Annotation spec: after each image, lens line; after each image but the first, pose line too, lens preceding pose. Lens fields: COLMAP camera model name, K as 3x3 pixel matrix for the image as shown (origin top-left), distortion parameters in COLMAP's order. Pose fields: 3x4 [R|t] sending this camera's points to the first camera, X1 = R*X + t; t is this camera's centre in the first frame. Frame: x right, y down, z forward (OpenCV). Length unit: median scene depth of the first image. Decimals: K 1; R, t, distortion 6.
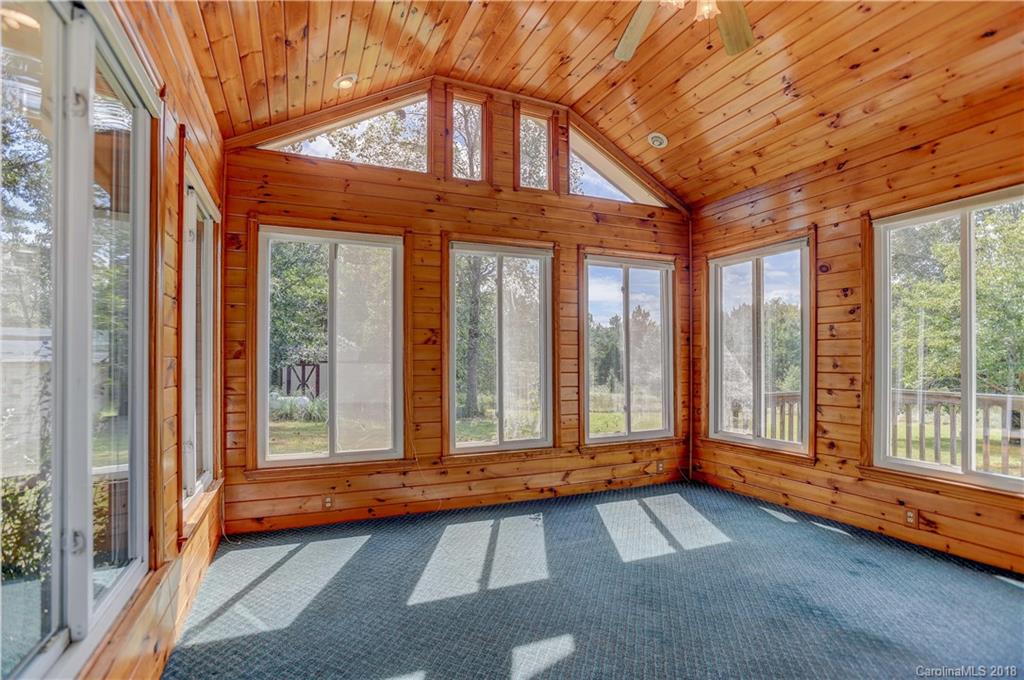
lens RADIAL K [[513.2, 0, 527.3], [0, 513.2, 351.2], [0, 0, 1]] dist [-0.046624, 0.016841]
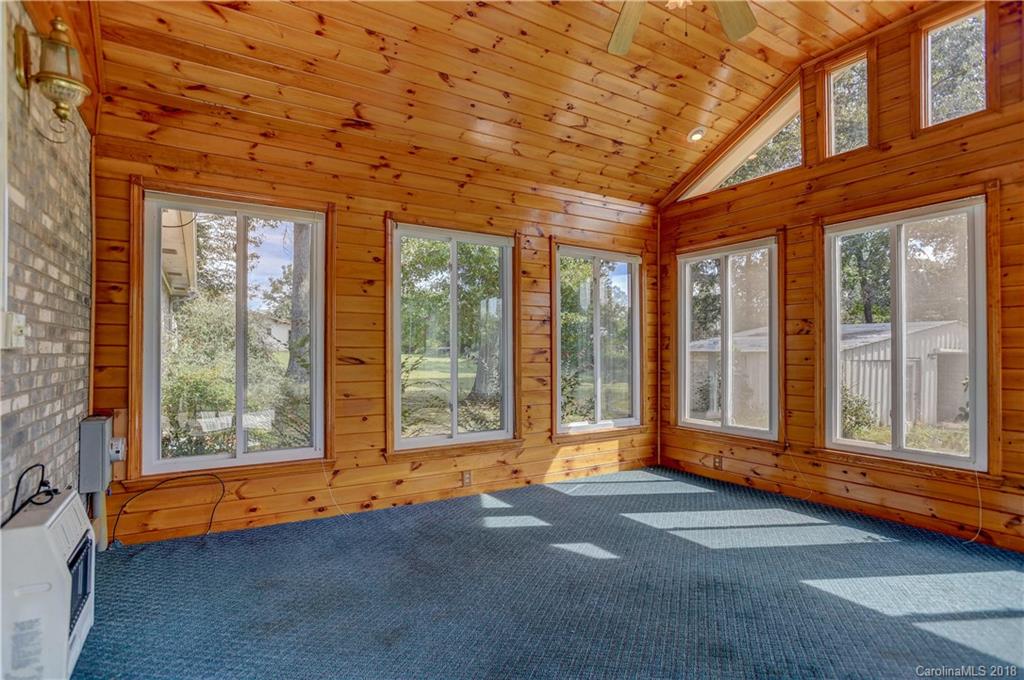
lens RADIAL K [[513.2, 0, 512.6], [0, 513.2, 347.5], [0, 0, 1]] dist [-0.046624, 0.016841]
pose [[0.129321, -0.004665, -0.991592, 0.751483], [0.018492, 0.999826, -0.002292, 0.004149], [0.991430, -0.018040, 0.129385, 0.309023]]
